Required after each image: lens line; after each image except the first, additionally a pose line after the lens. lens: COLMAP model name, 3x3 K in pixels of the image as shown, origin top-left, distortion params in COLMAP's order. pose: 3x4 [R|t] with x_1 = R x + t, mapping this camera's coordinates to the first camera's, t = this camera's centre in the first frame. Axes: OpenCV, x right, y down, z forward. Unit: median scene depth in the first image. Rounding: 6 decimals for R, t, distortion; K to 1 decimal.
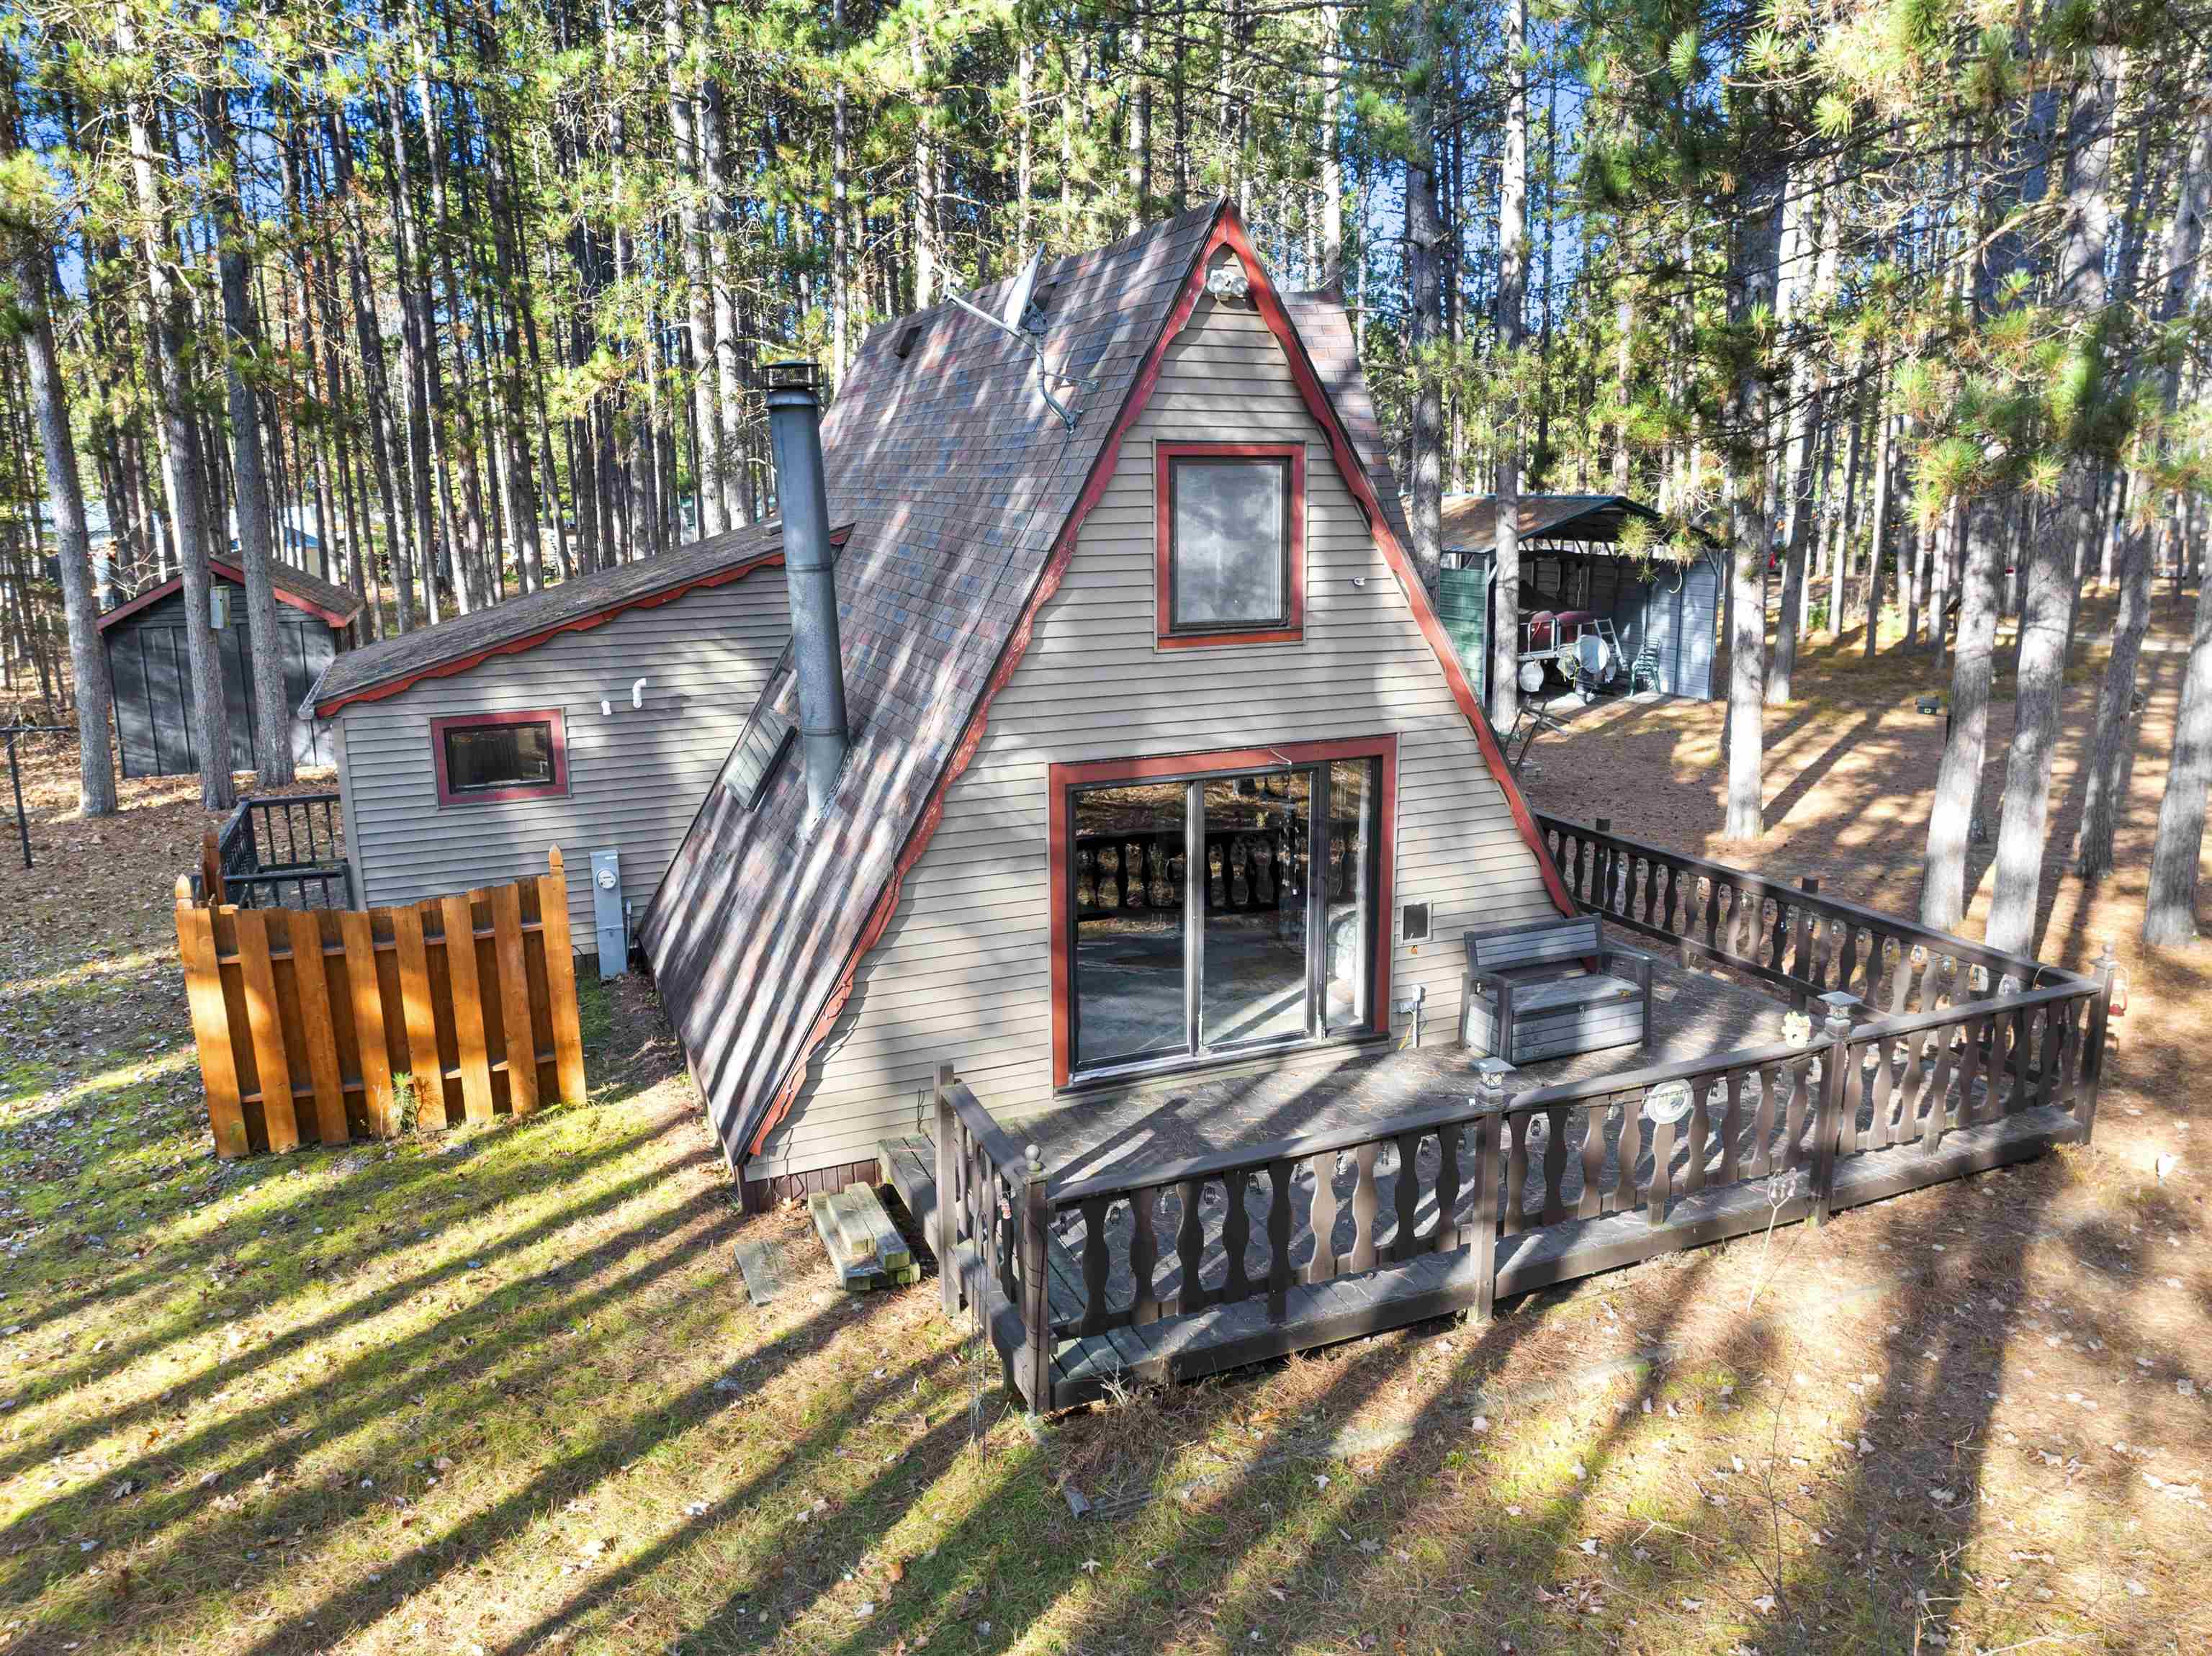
lens RADIAL K [[1581.4, 0, 1135.0], [0, 1581.4, 838.1], [0, 0, 1]] dist [-0.061227, 0.024972]
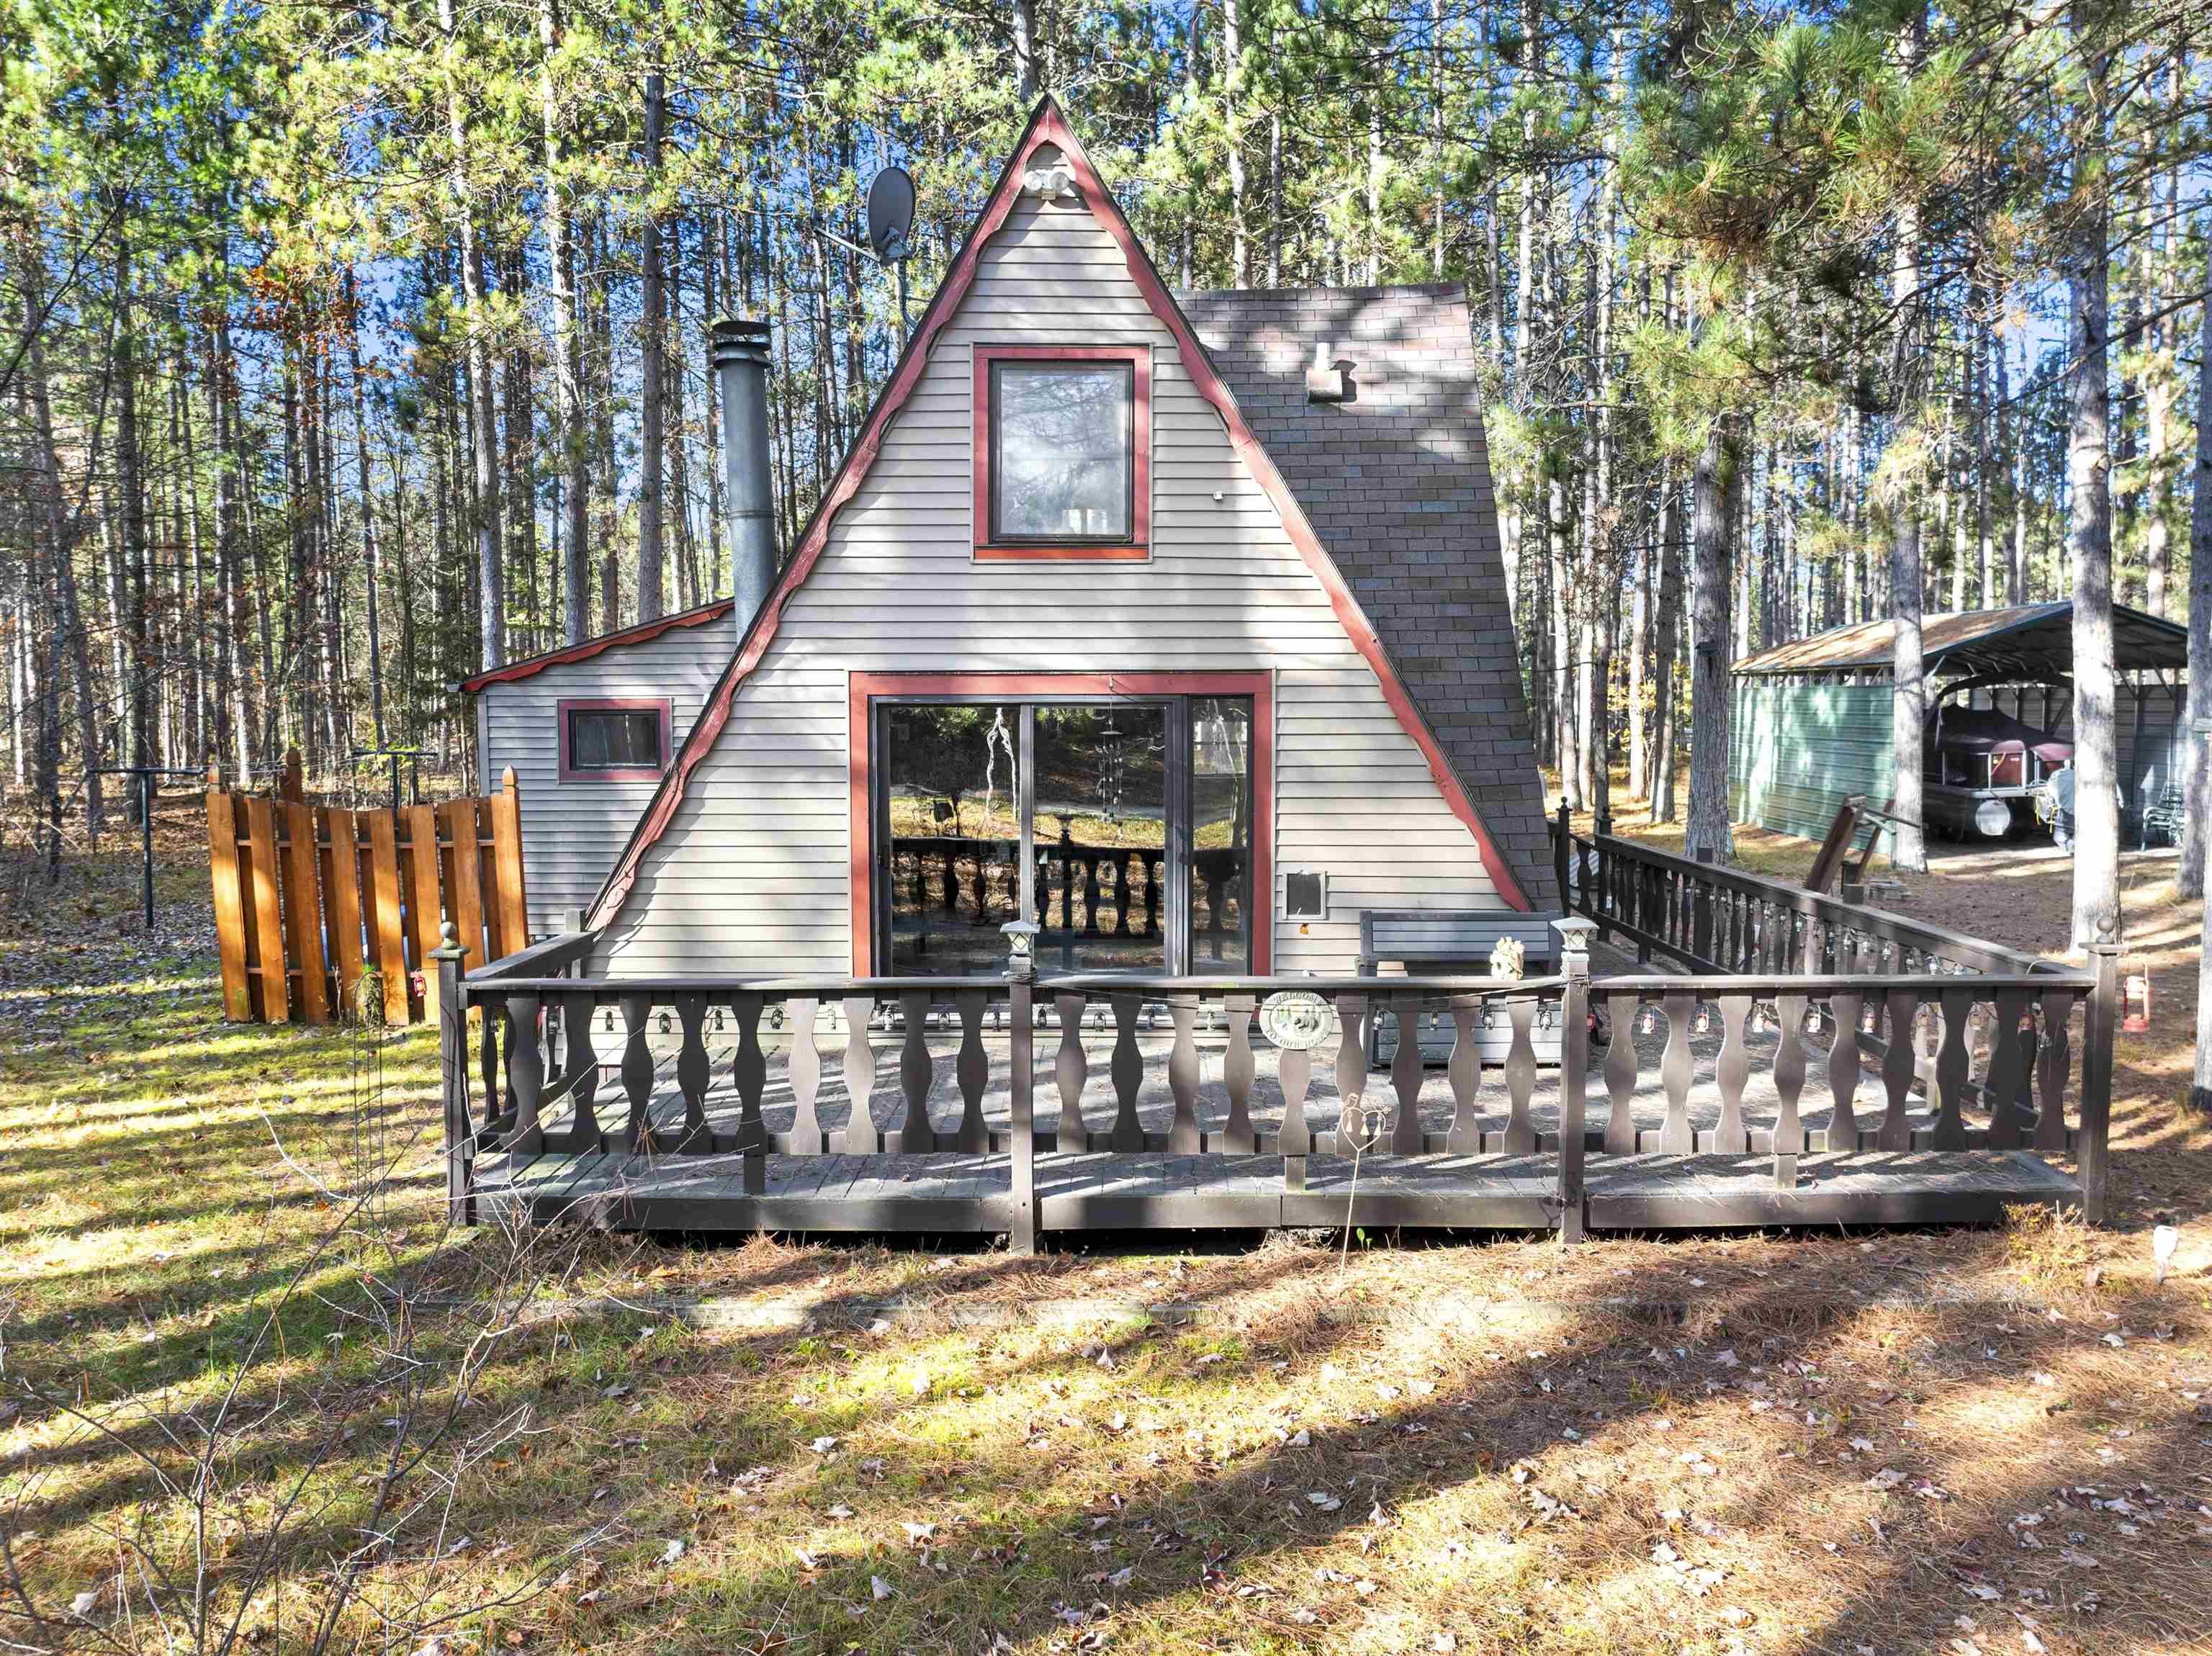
lens RADIAL K [[1612.6, 0, 1104.9], [0, 1612.6, 815.3], [0, 0, 1]] dist [-0.050946, 0.007820]
pose [[0.914882, 0.036287, -0.402087, 0.460690], [-0.096482, 0.986745, -0.130478, 0.144828], [0.392023, 0.158166, 0.906257, 0.167686]]
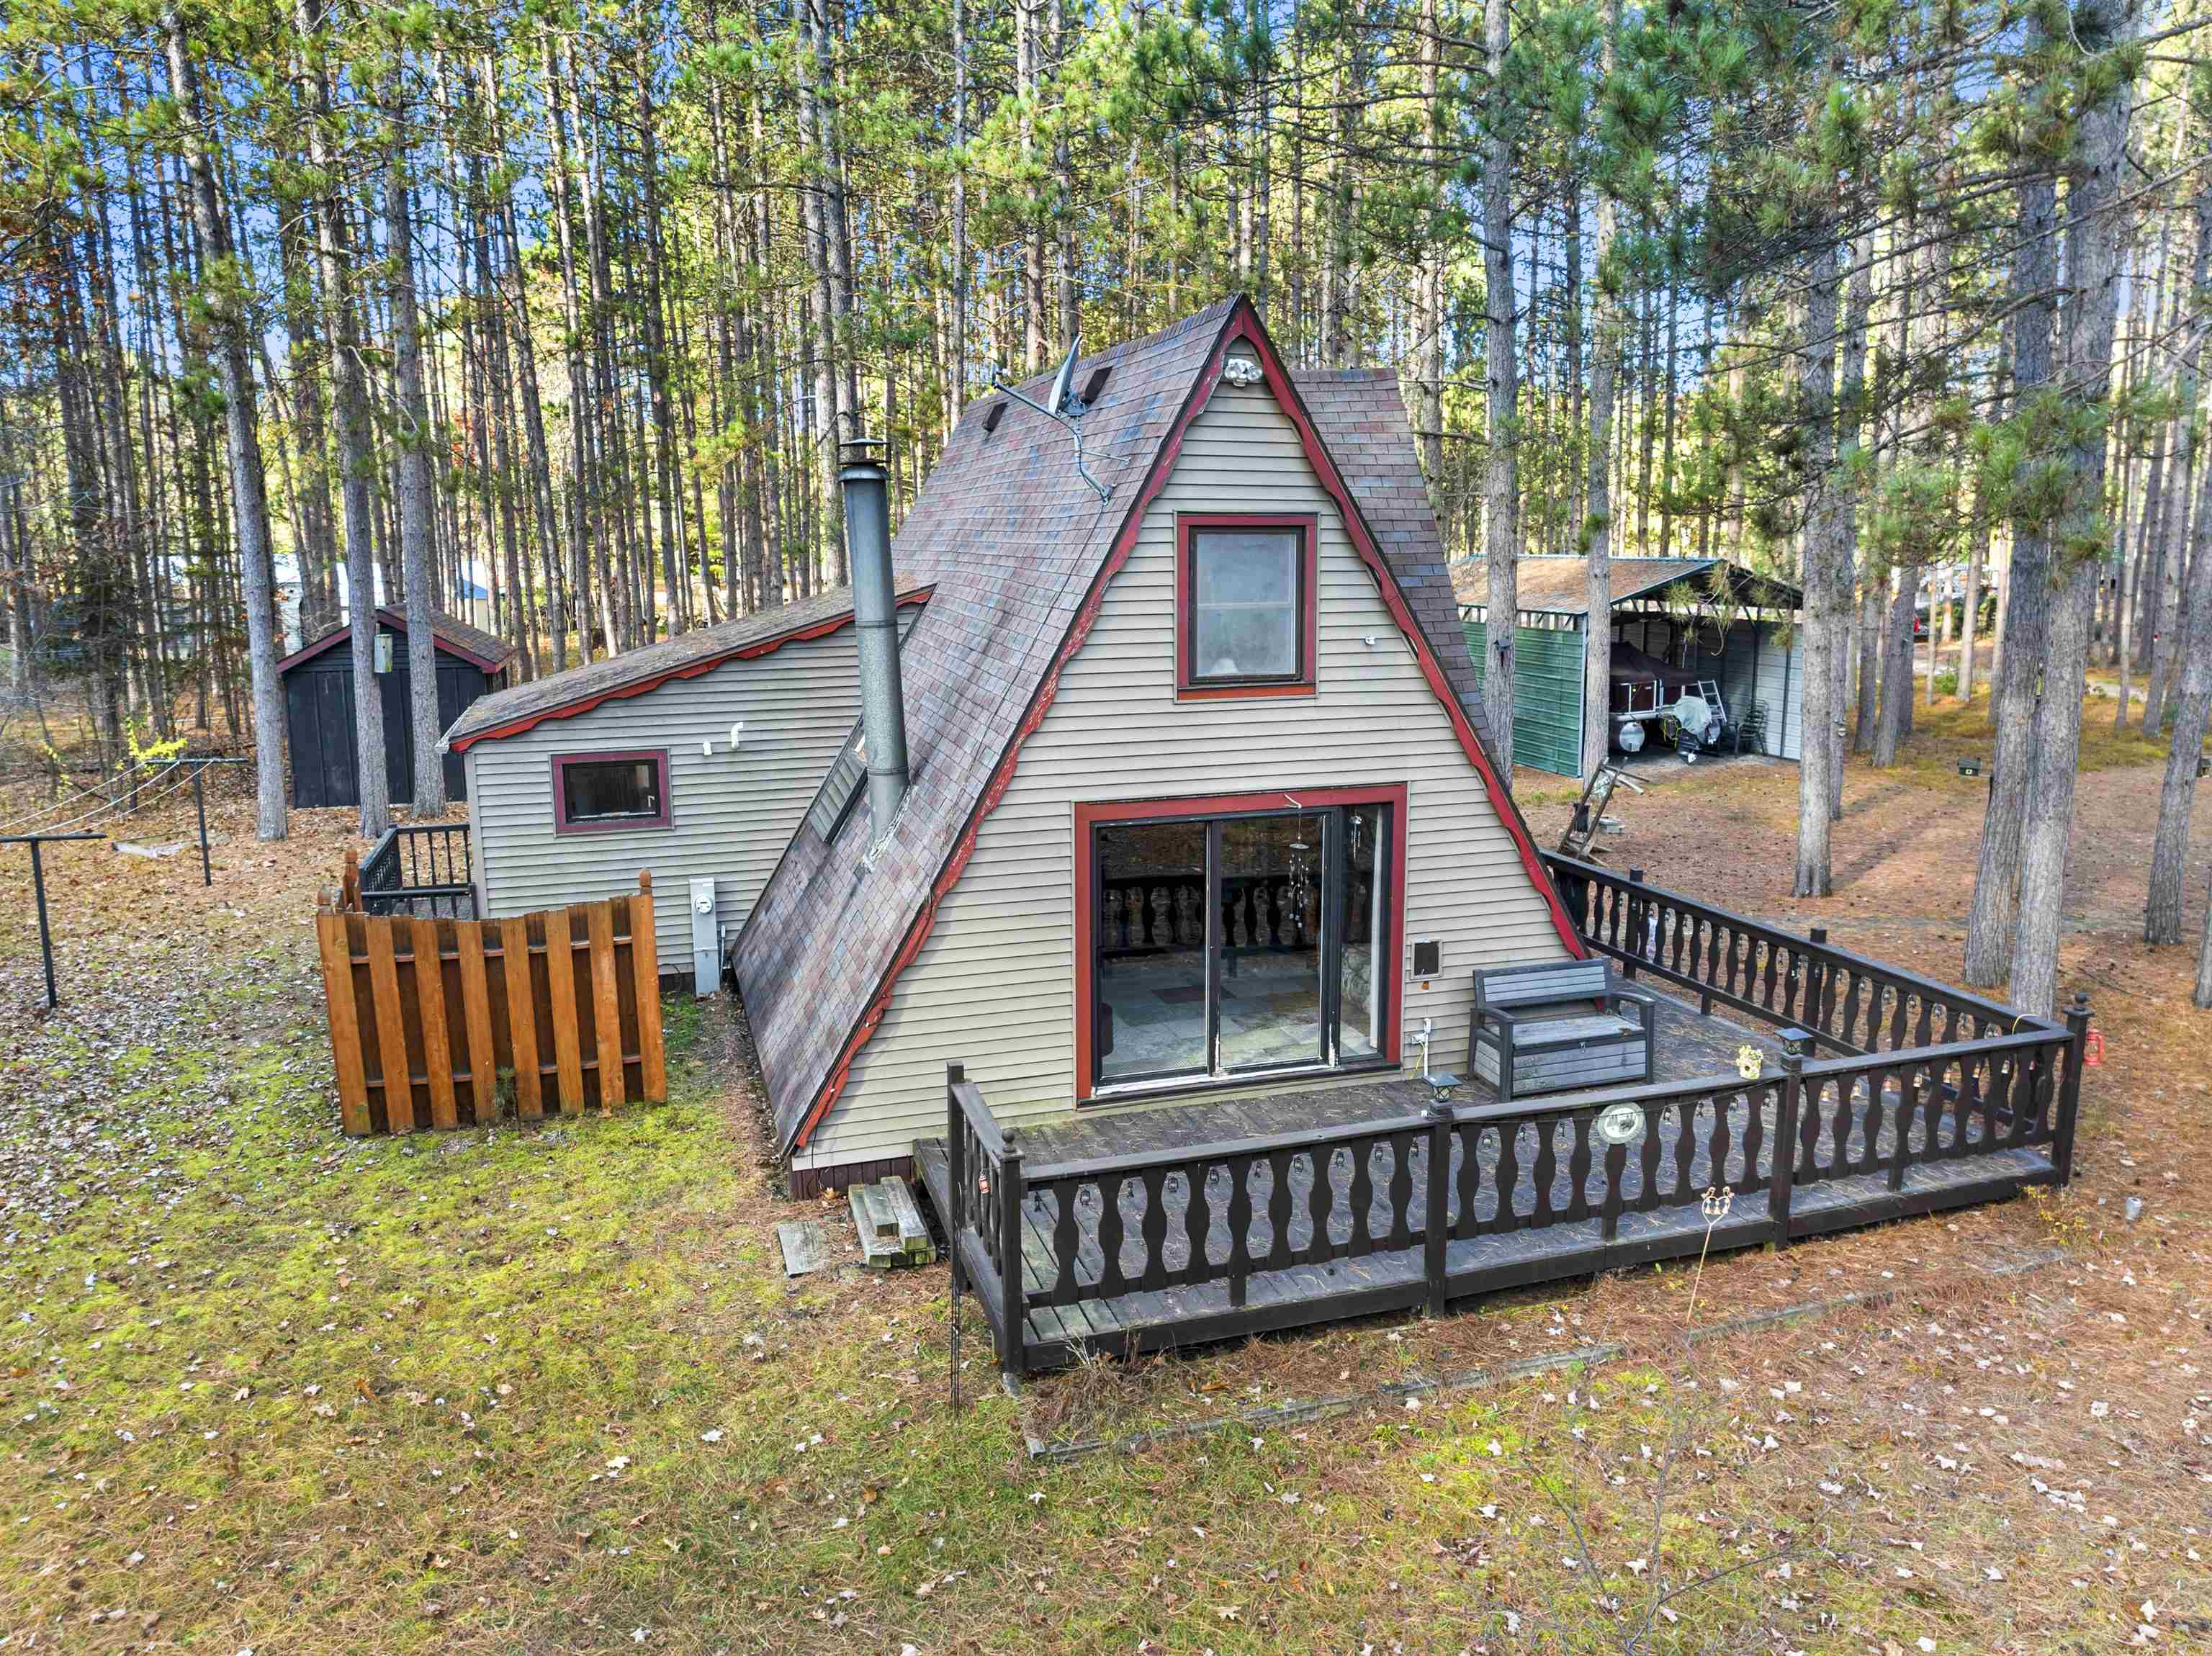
lens RADIAL K [[1581.4, 0, 1135.0], [0, 1581.4, 838.1], [0, 0, 1]] dist [-0.061227, 0.024972]
pose [[0.995575, 0.020660, -0.091666, 0.083518], [-0.023861, 0.999139, -0.033954, 0.013297], [0.090886, 0.035991, 0.995211, -0.090132]]
